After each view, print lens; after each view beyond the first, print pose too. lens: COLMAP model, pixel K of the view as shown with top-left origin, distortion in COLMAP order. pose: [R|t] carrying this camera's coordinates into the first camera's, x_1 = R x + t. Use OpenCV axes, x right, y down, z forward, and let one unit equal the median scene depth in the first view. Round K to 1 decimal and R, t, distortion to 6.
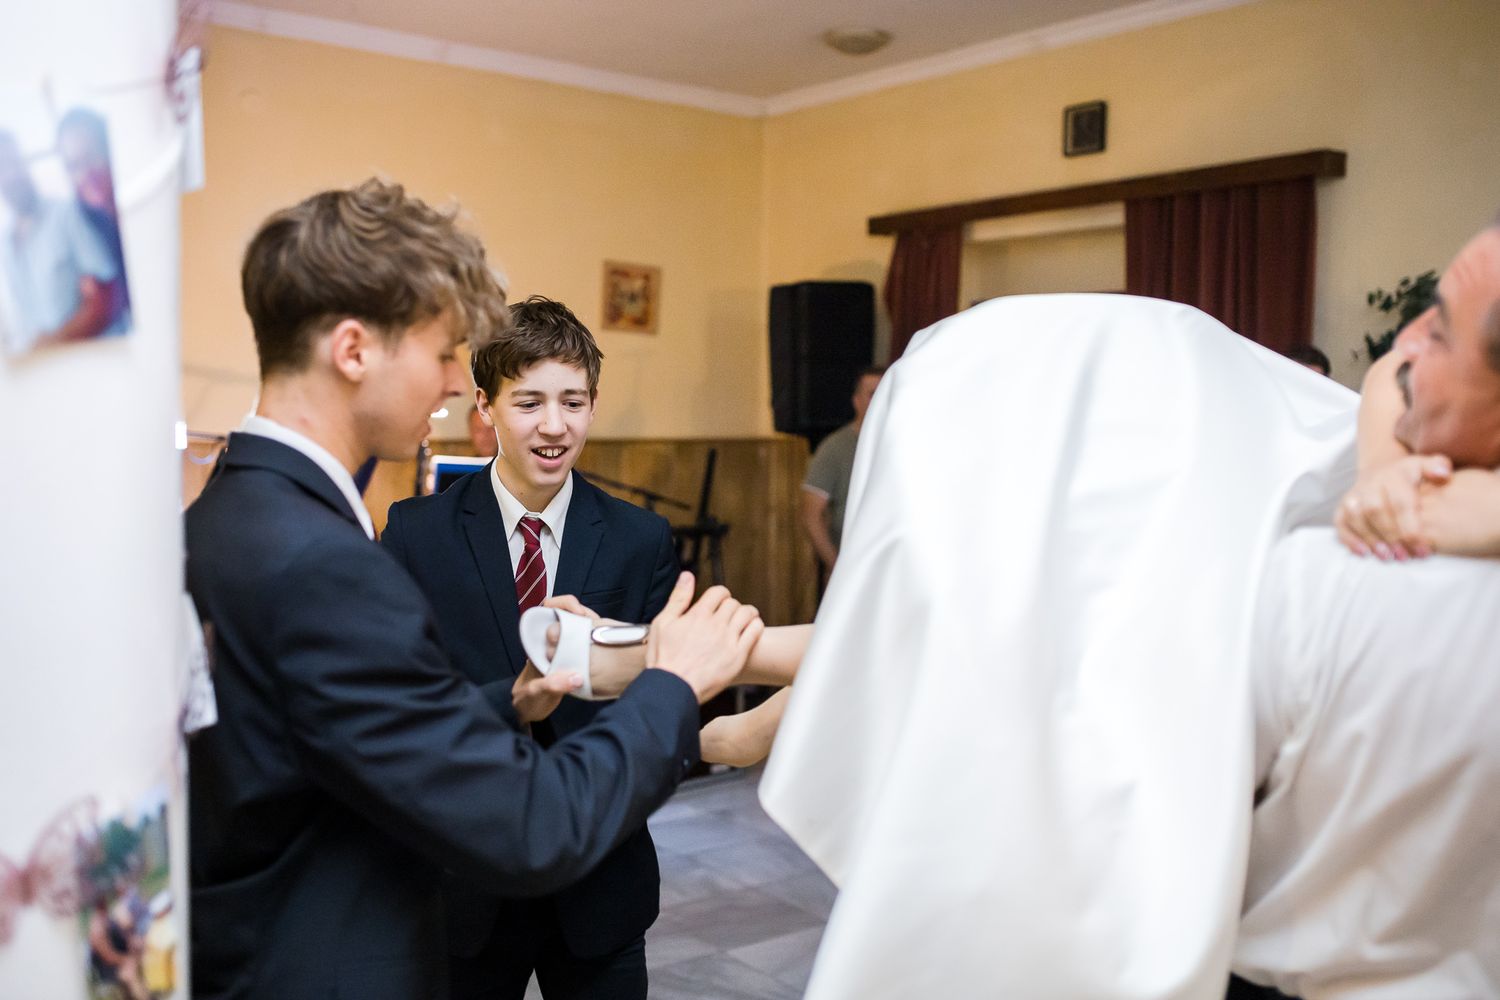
lens RADIAL K [[1422.7, 0, 742.3], [0, 1422.7, 513.9], [0, 0, 1]] dist [-0.059305, 0.000000]
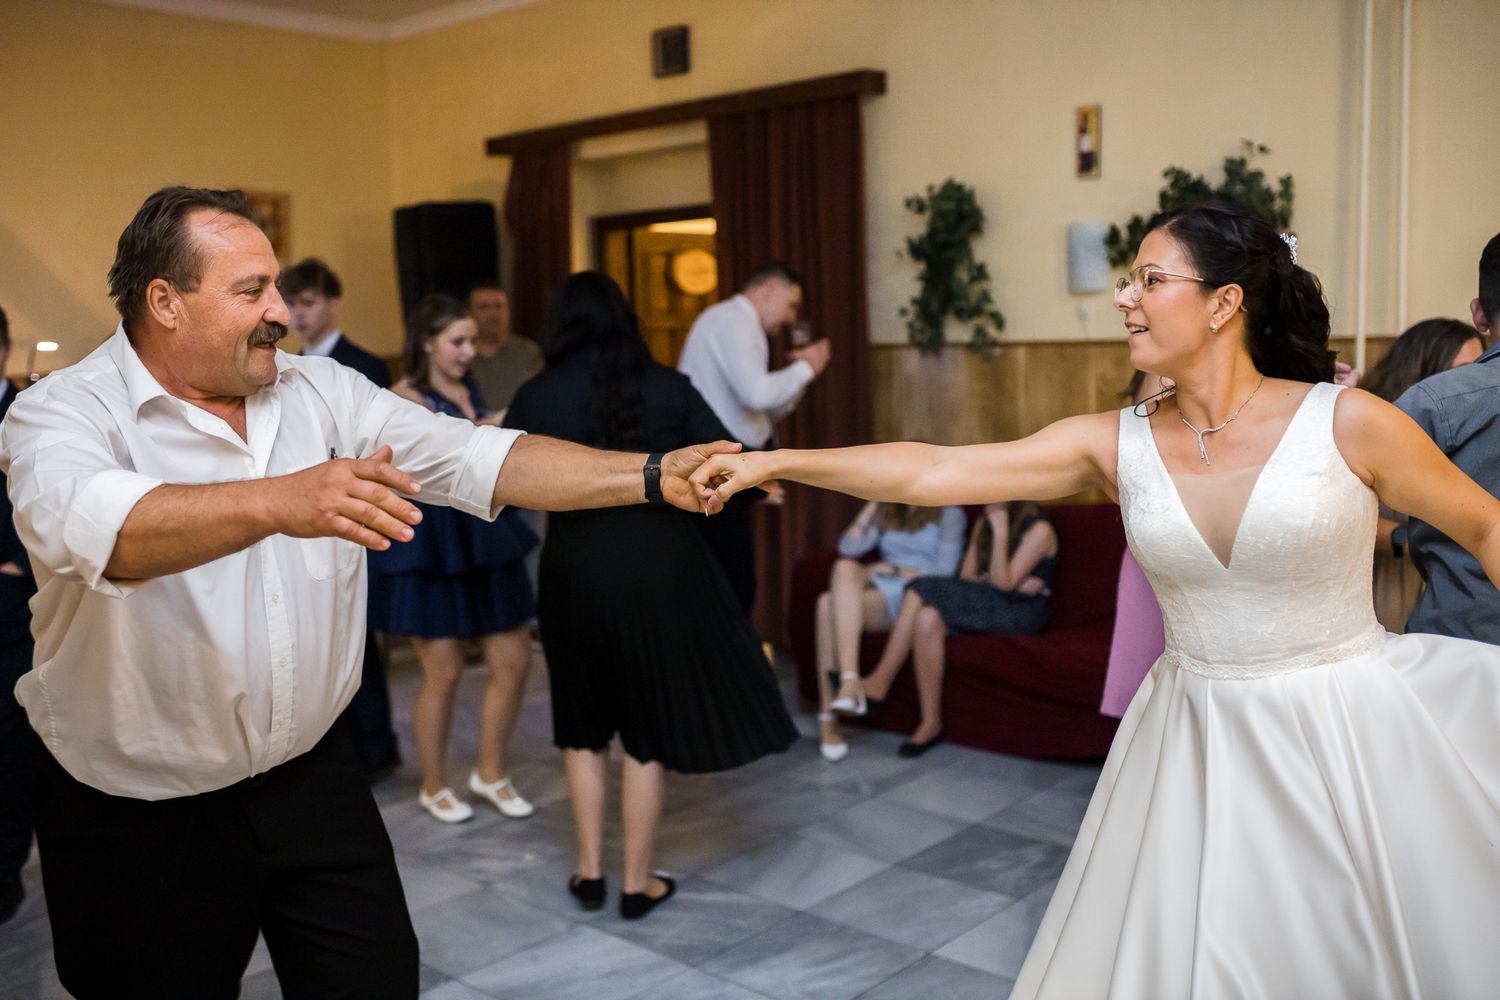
lens RADIAL K [[1422.7, 0, 730.2], [0, 1422.7, 499.4], [0, 0, 1]] dist [-0.059305, 0.000000]
pose [[0.982792, -0.069544, 0.171126, 0.076035], [0.059791, 0.996314, 0.061505, 0.003158], [-0.174773, -0.050215, 0.983327, -0.079534]]
